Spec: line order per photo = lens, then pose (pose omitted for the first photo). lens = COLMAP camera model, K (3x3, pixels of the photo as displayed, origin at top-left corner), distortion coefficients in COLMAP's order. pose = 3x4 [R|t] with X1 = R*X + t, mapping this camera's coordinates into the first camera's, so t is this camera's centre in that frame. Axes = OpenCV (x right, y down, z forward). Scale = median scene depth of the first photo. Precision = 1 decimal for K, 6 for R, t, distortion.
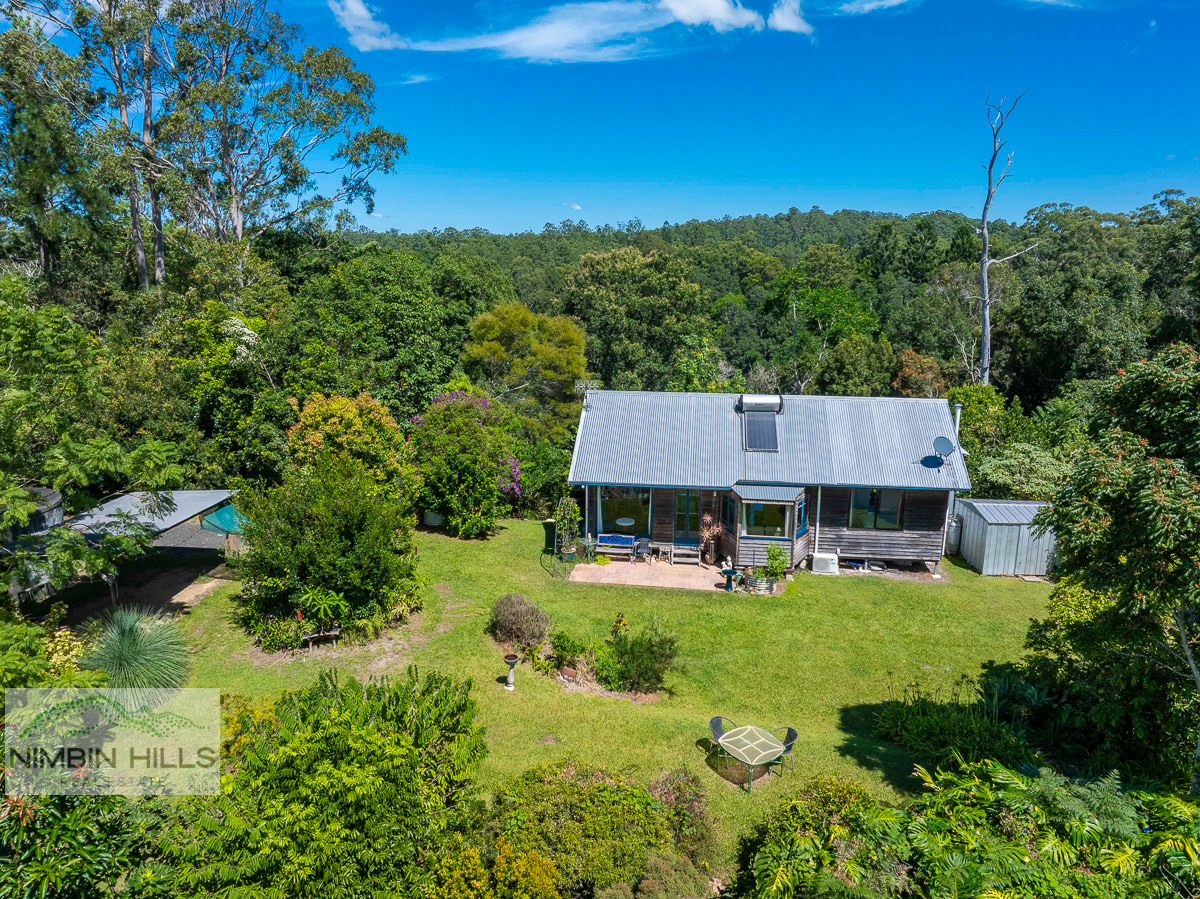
lens RADIAL K [[835.1, 0, 600.0], [0, 835.1, 449.5], [0, 0, 1]] dist [-0.043895, -0.000491]
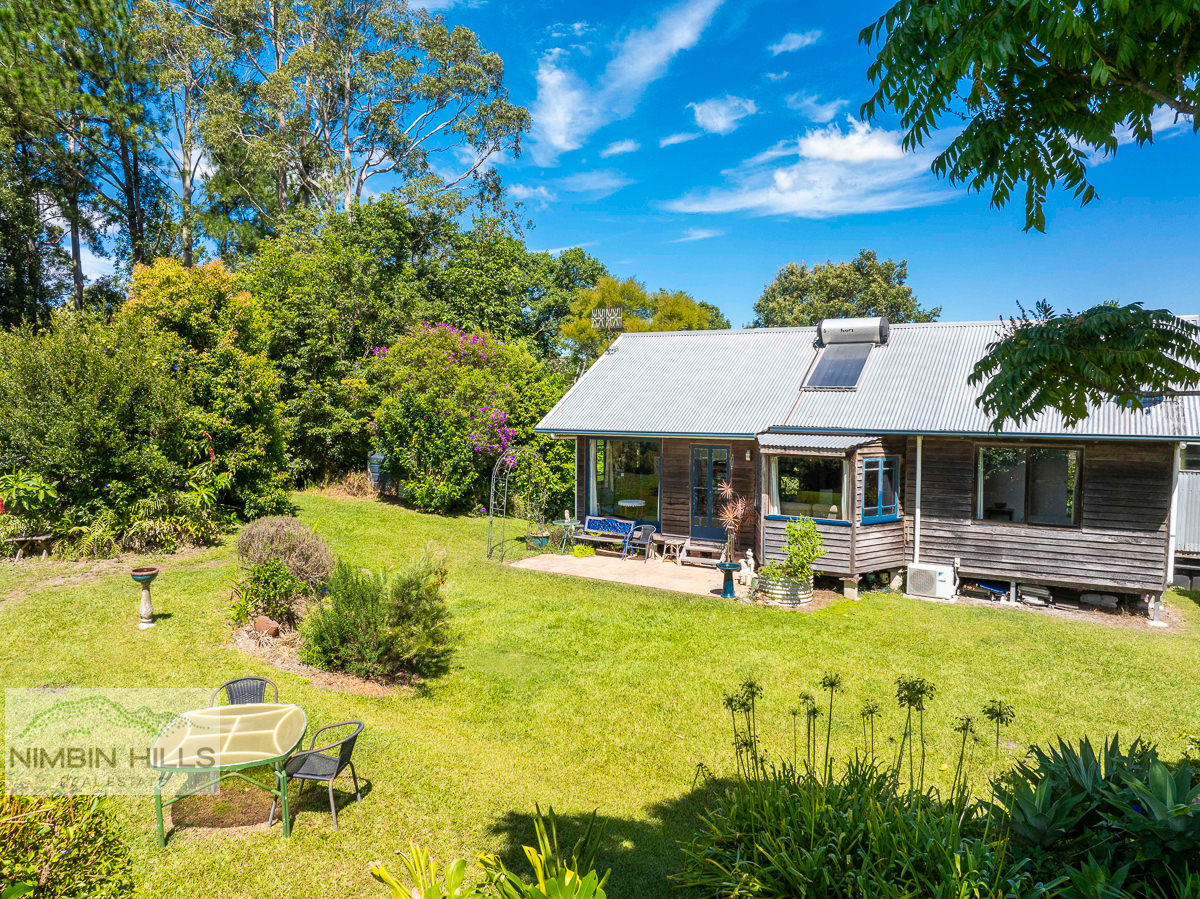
lens RADIAL K [[837.7, 0, 602.7], [0, 837.7, 431.4], [0, 0, 1]] dist [-0.039147, 0.000915]
pose [[0.919664, 0.018074, -0.392289, 0.286202], [-0.089125, 0.982480, -0.163675, 0.149145], [0.382458, 0.185489, 0.905163, 0.386673]]
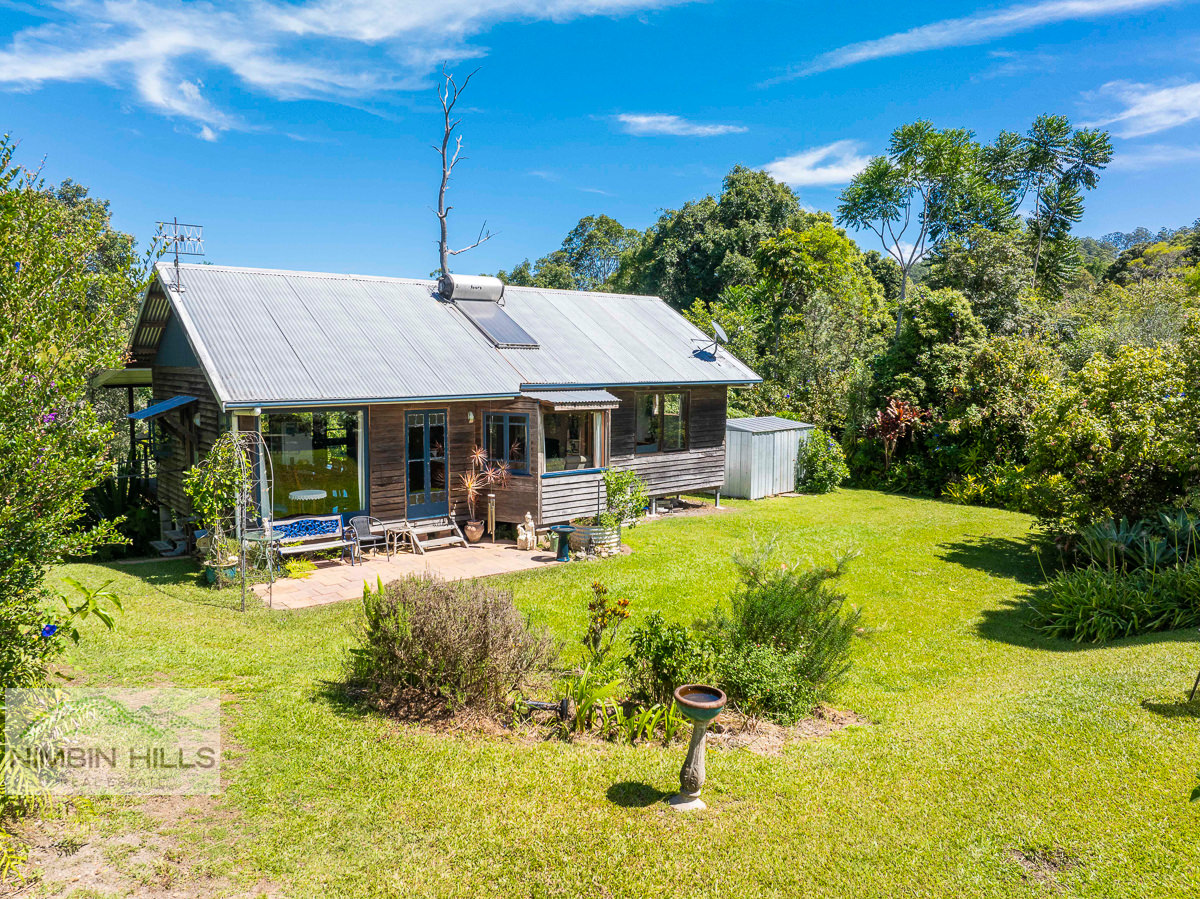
lens RADIAL K [[835.1, 0, 600.0], [0, 835.1, 449.5], [0, 0, 1]] dist [-0.043895, -0.000491]
pose [[0.665233, -0.076437, 0.742712, -0.235041], [0.164587, 0.985289, -0.046015, 0.116976], [-0.728269, 0.152852, 0.668028, 0.555648]]
